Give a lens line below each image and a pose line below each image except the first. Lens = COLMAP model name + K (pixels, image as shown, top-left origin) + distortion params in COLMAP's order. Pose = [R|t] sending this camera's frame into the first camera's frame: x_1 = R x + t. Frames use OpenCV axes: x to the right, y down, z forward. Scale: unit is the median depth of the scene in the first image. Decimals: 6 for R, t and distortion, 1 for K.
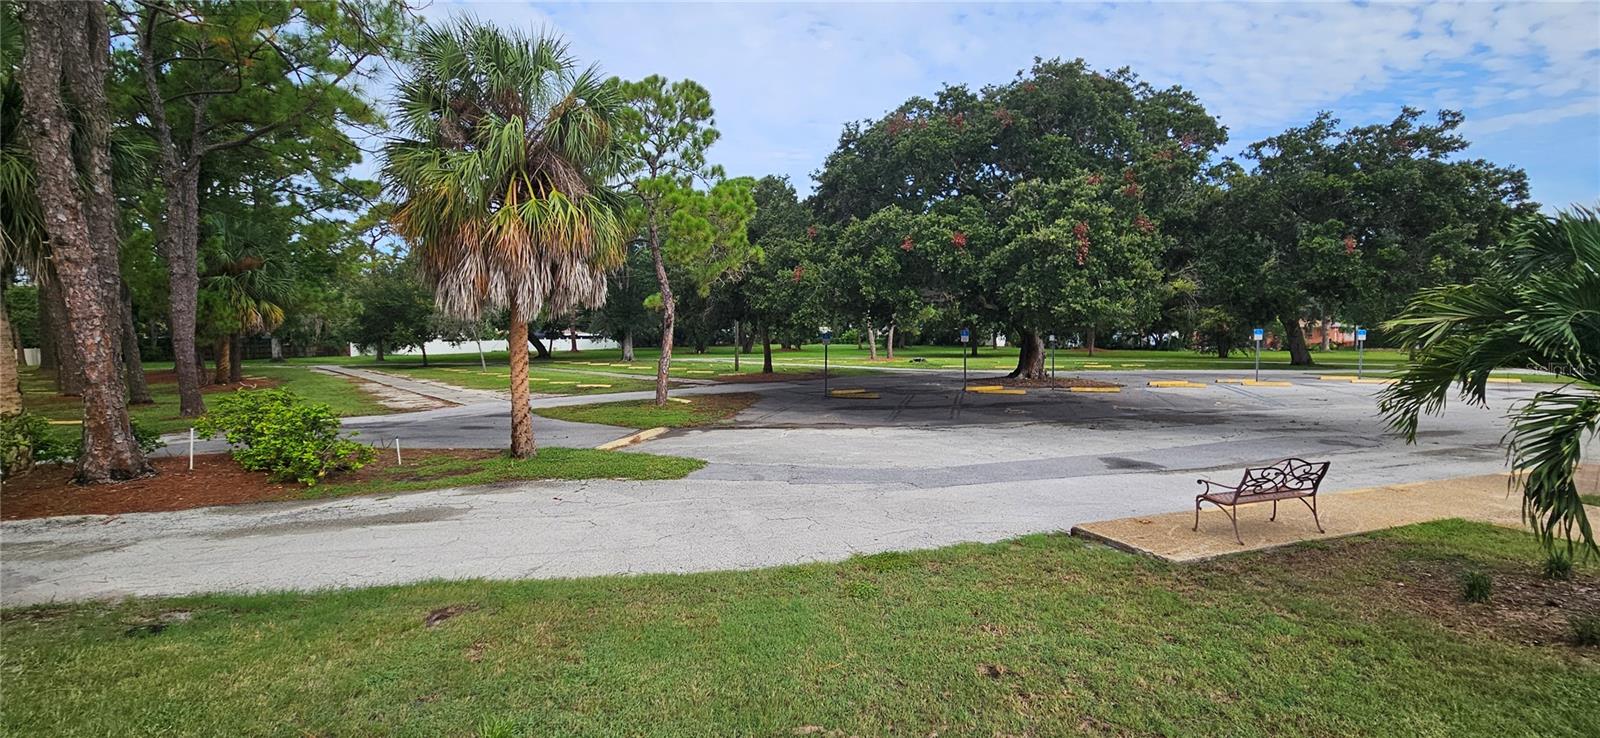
lens RADIAL K [[675.7, 0, 800.0], [0, 675.7, 369.0], [0, 0, 1]] dist [-0.000761, -0.000063]
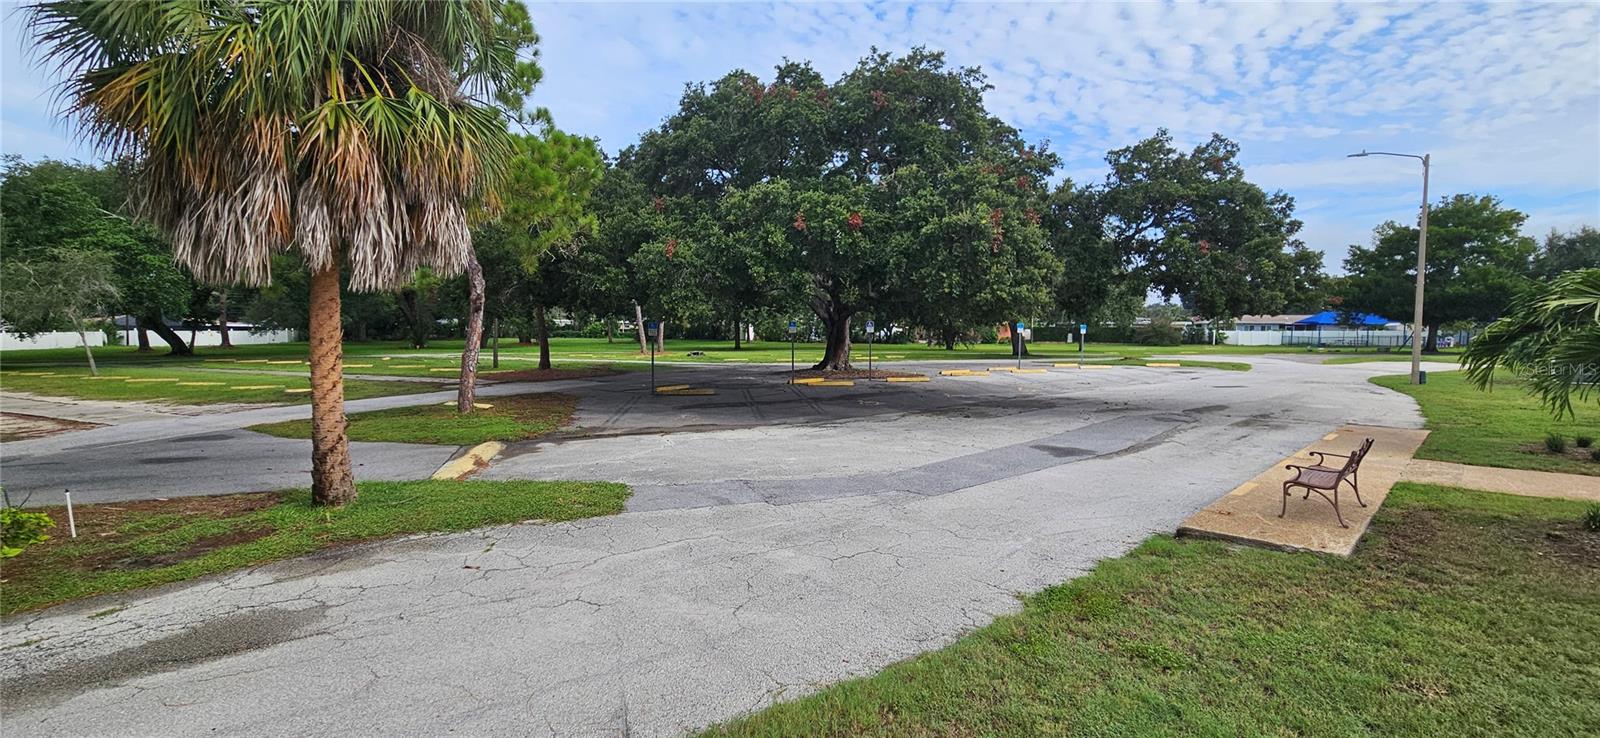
lens RADIAL K [[667.7, 0, 800.0], [0, 667.7, 369.0], [0, 0, 1]] dist [0.000193, 0.000093]
pose [[0.912797, -0.017053, 0.408058, -0.170237], [0.014038, 0.999848, 0.010384, 0.001598], [-0.408173, -0.003750, 0.912897, 0.154580]]
